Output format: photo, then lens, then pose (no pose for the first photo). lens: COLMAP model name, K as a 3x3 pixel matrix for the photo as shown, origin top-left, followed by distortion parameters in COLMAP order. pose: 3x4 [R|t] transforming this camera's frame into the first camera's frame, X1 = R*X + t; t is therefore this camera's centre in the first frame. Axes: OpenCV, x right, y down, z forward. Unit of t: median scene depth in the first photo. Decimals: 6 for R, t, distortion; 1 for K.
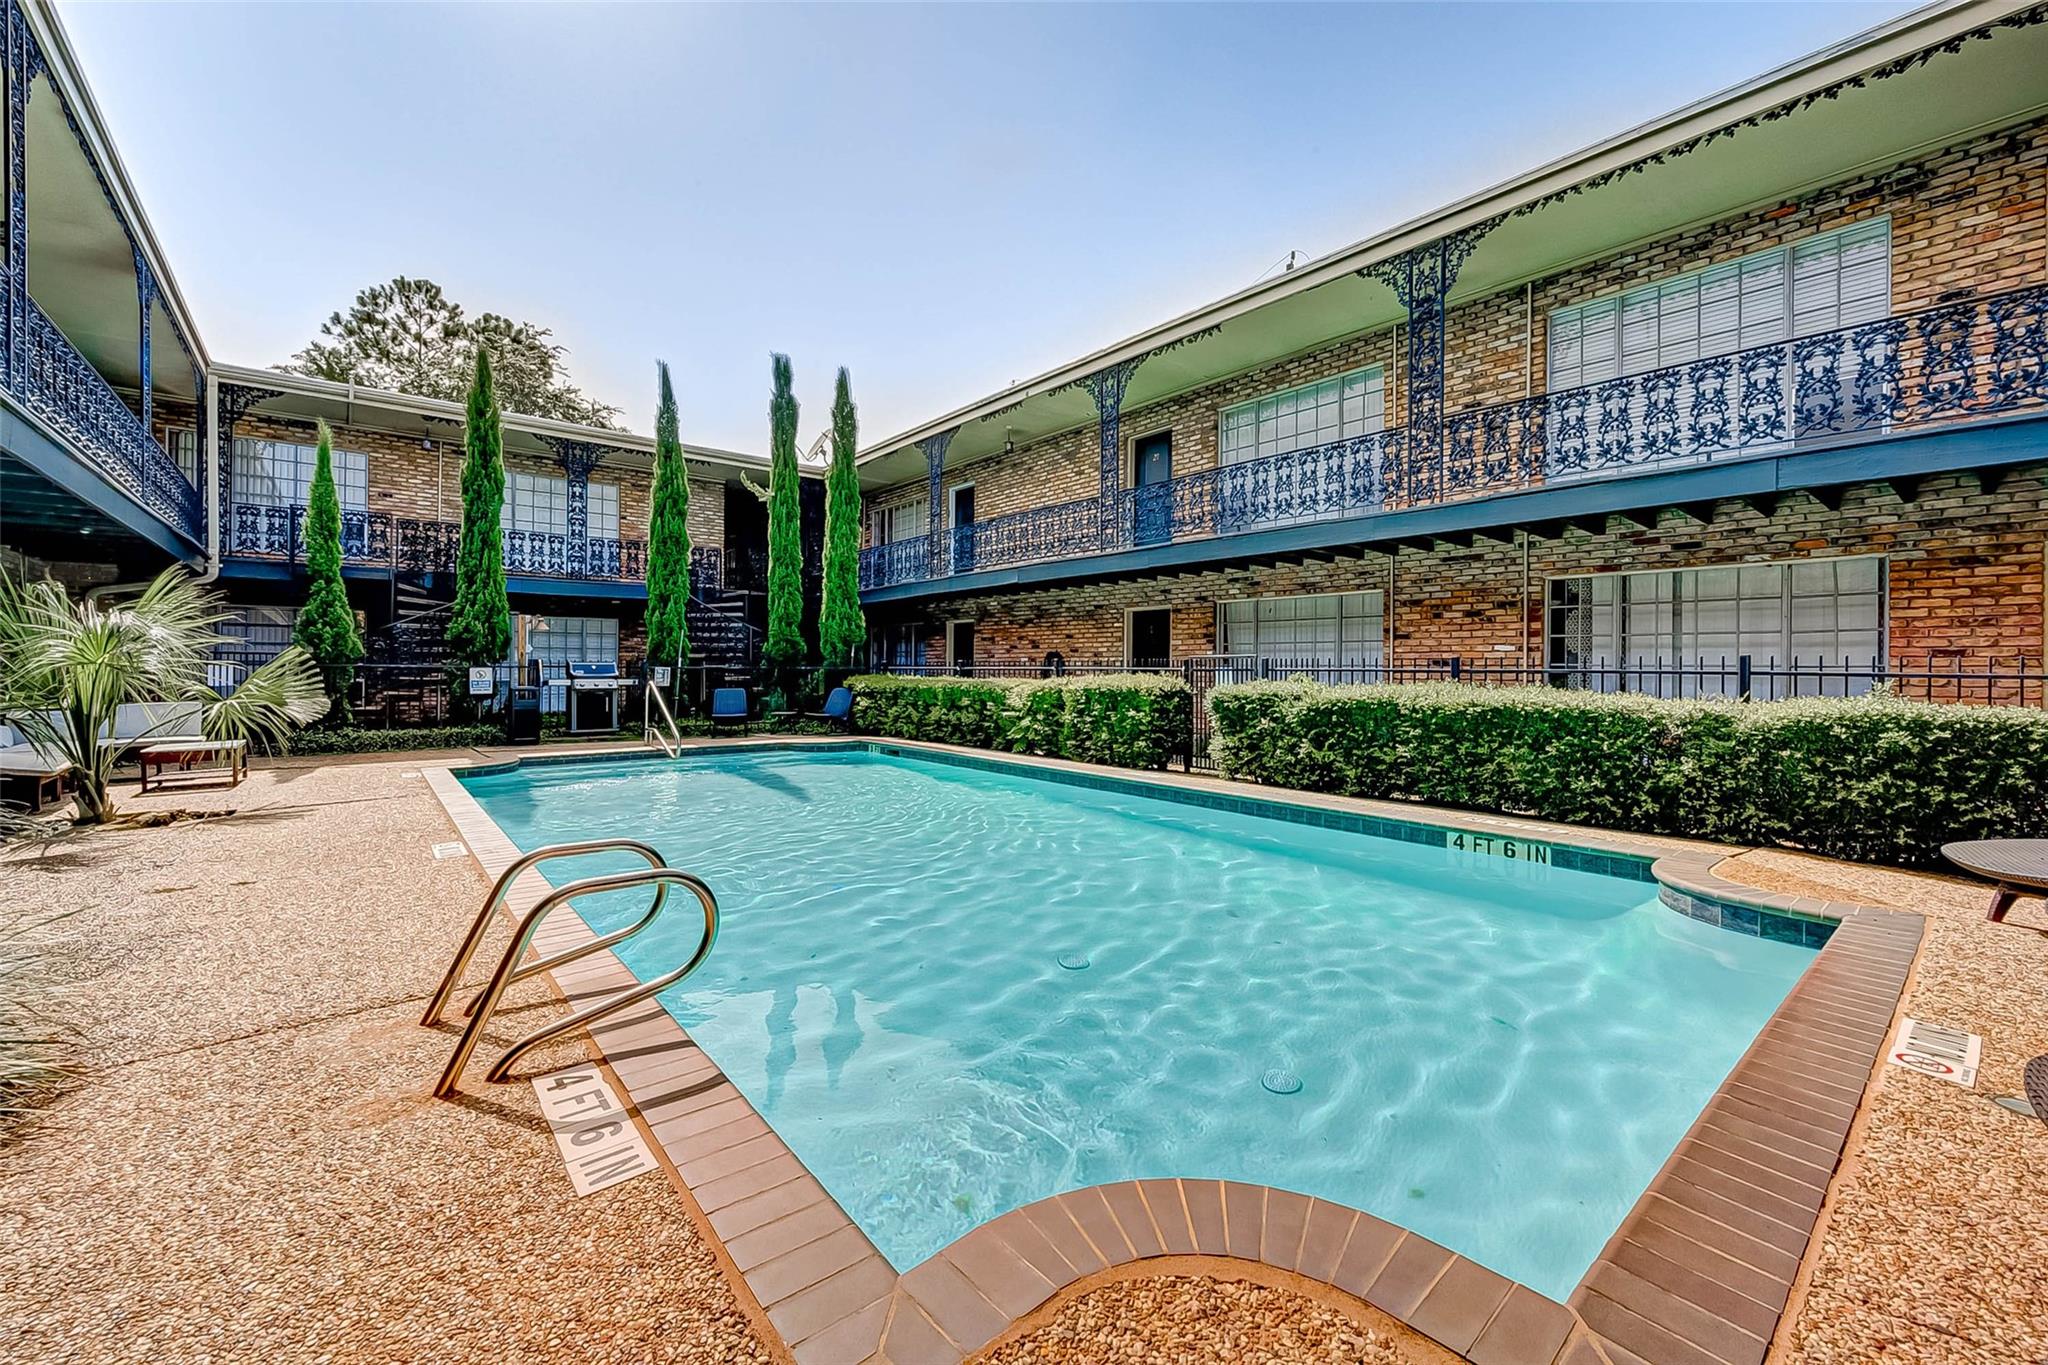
lens RADIAL K [[806.4, 0, 1021.6], [0, 806.4, 674.1], [0, 0, 1]] dist [-0.011219, -0.000381]
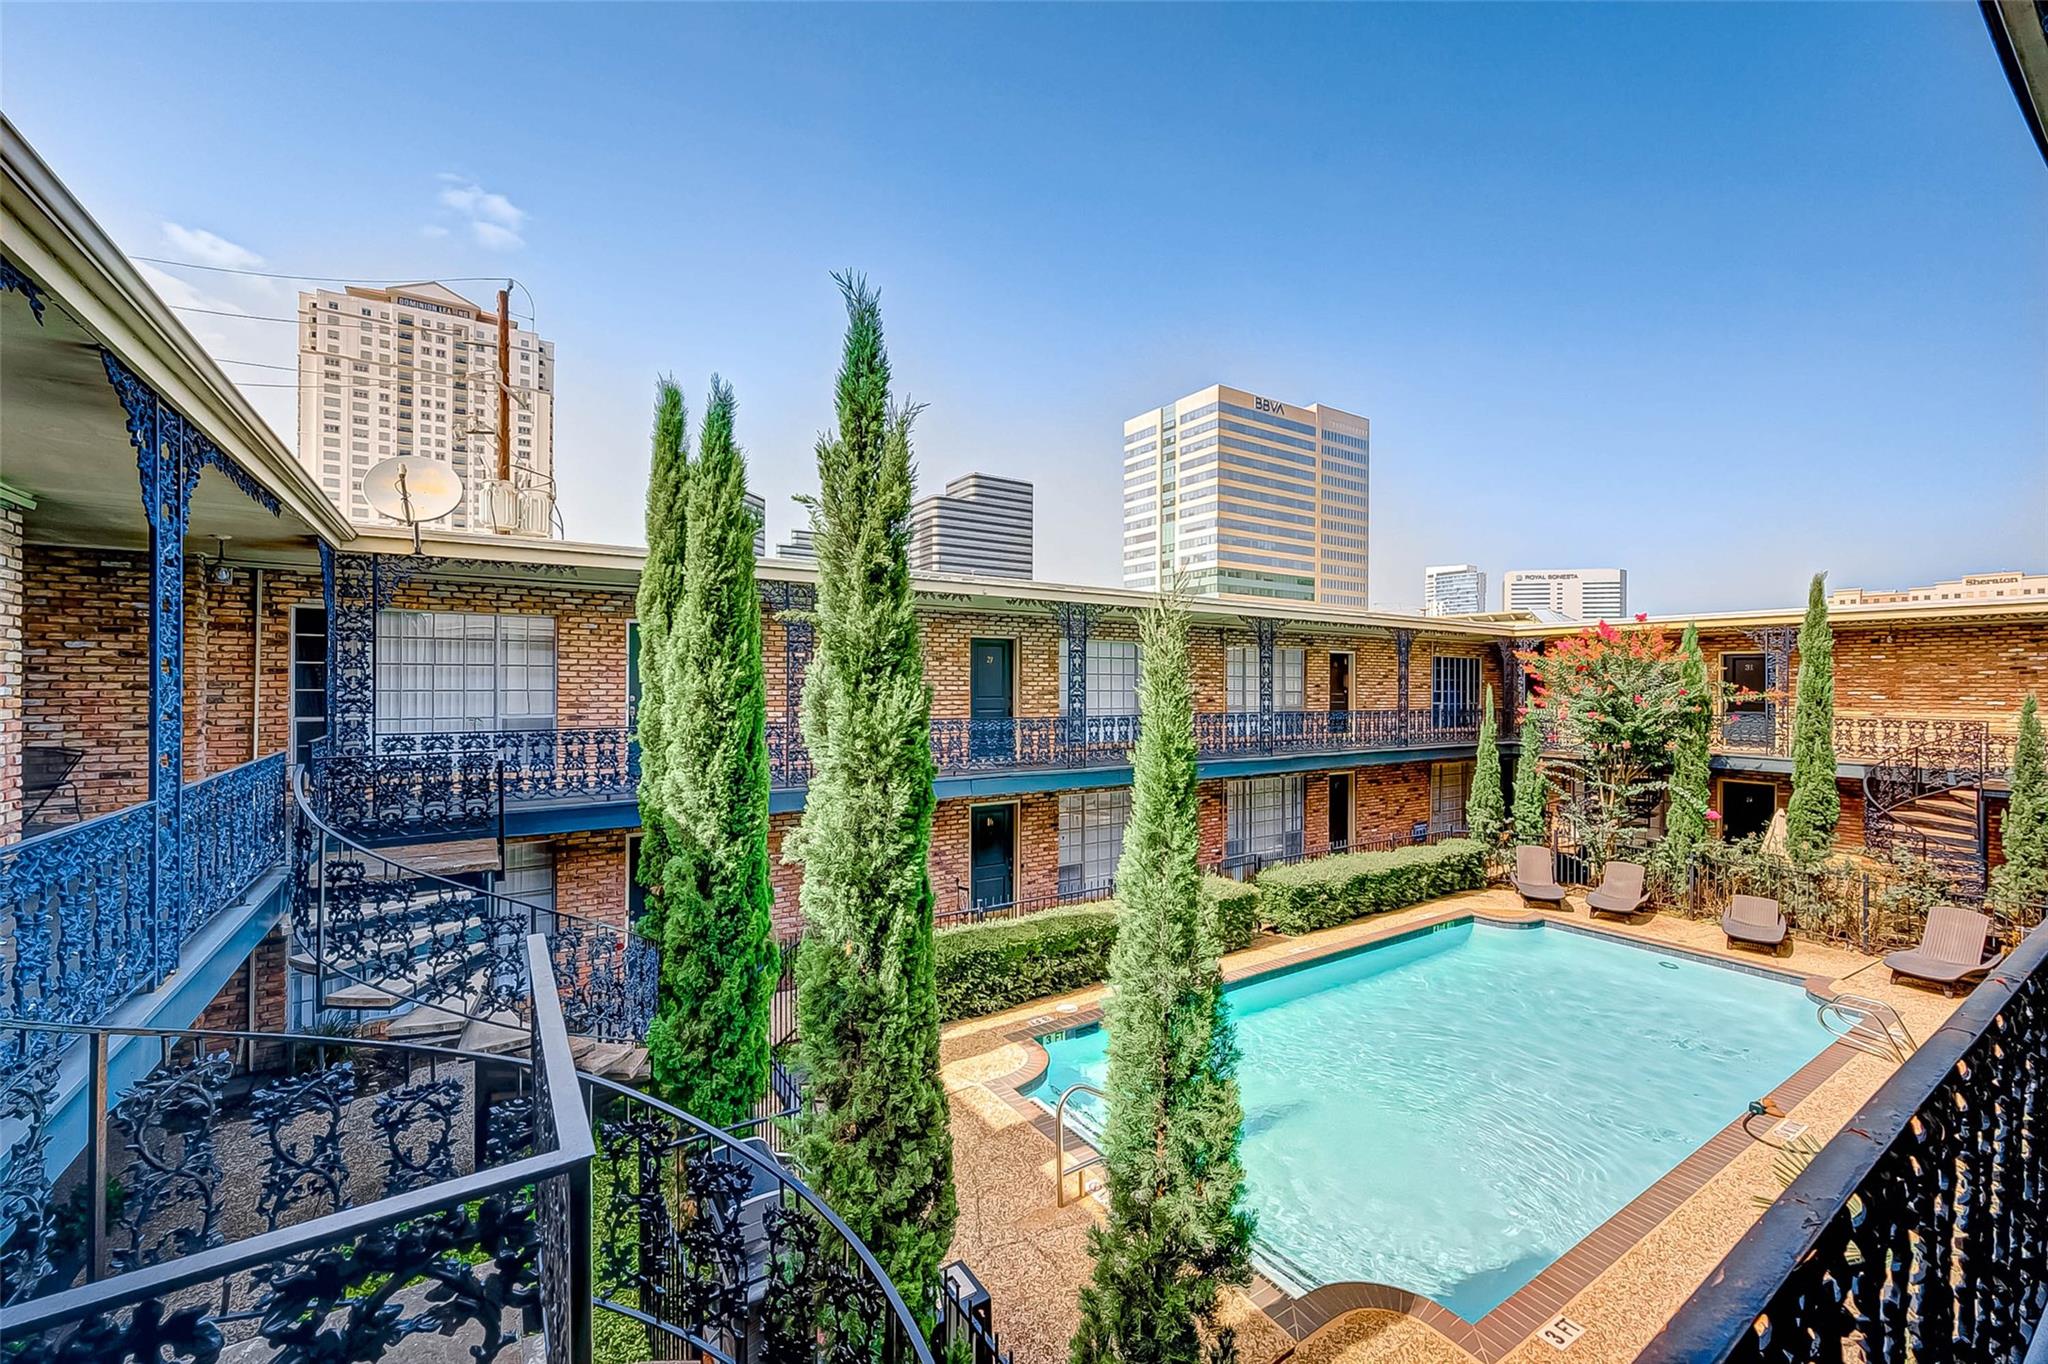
lens RADIAL K [[806.4, 0, 1015.5], [0, 806.4, 689.4], [0, 0, 1]] dist [-0.001866, 0.000389]
pose [[0.121170, -0.010314, 0.992578, -0.933176], [0.003268, 0.999945, 0.009991, -0.253012], [-0.992626, 0.002033, 0.121197, 0.880264]]
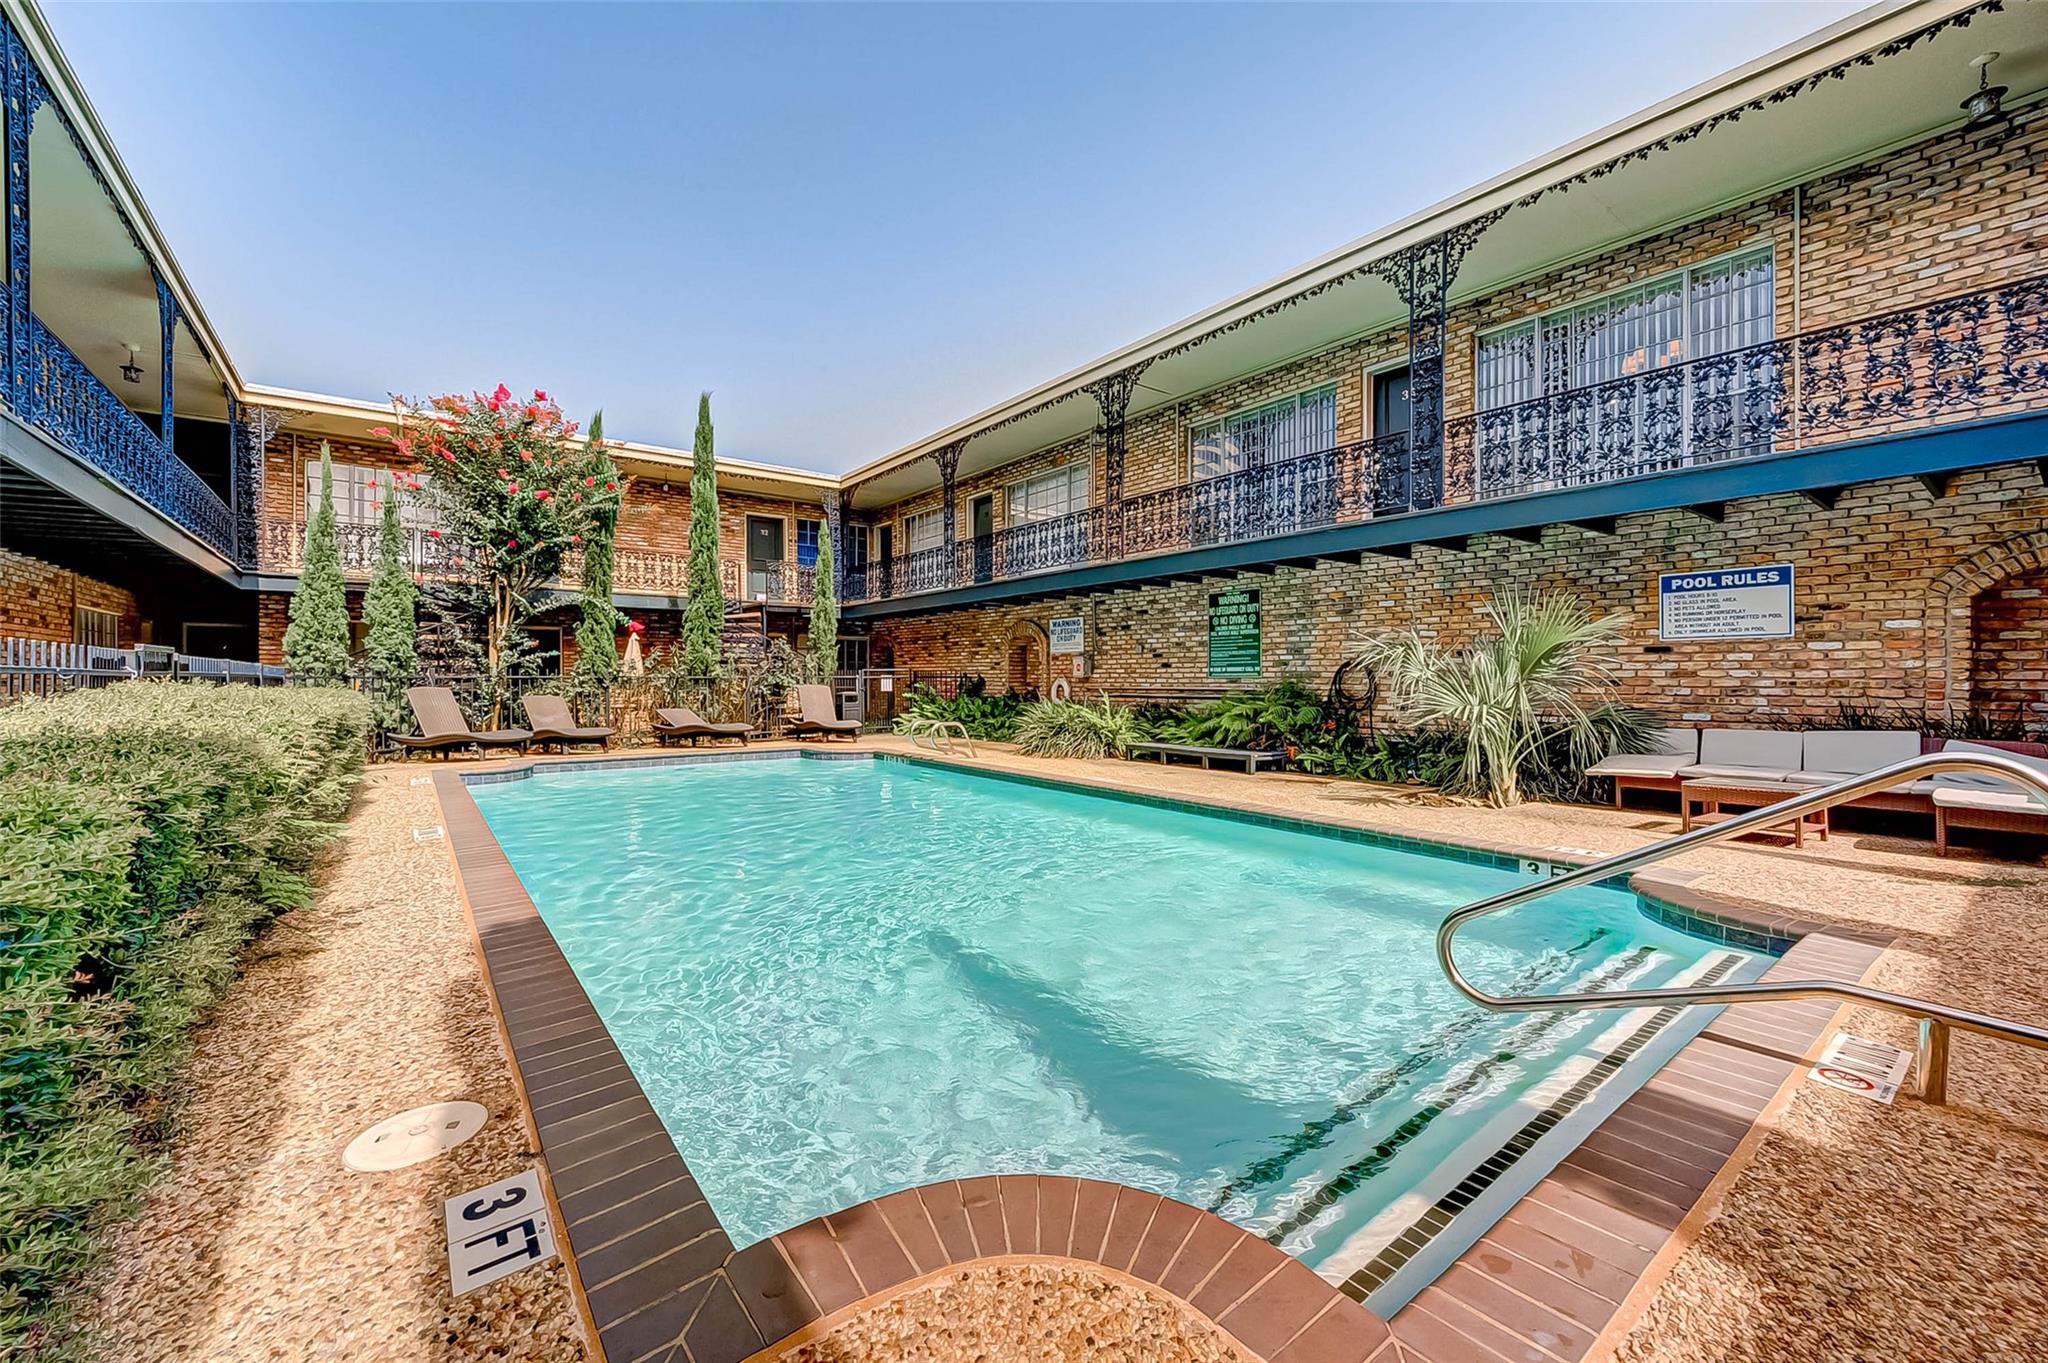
lens RADIAL K [[823.0, 0, 1024.0], [0, 823.0, 681.5], [0, 0, 1]] dist [-0.000500, 0.000391]
pose [[-0.999029, -0.007127, 0.043477, -0.239763], [-0.006665, 0.999920, 0.010754, -0.007755], [-0.043550, 0.010453, -0.998997, 1.074914]]
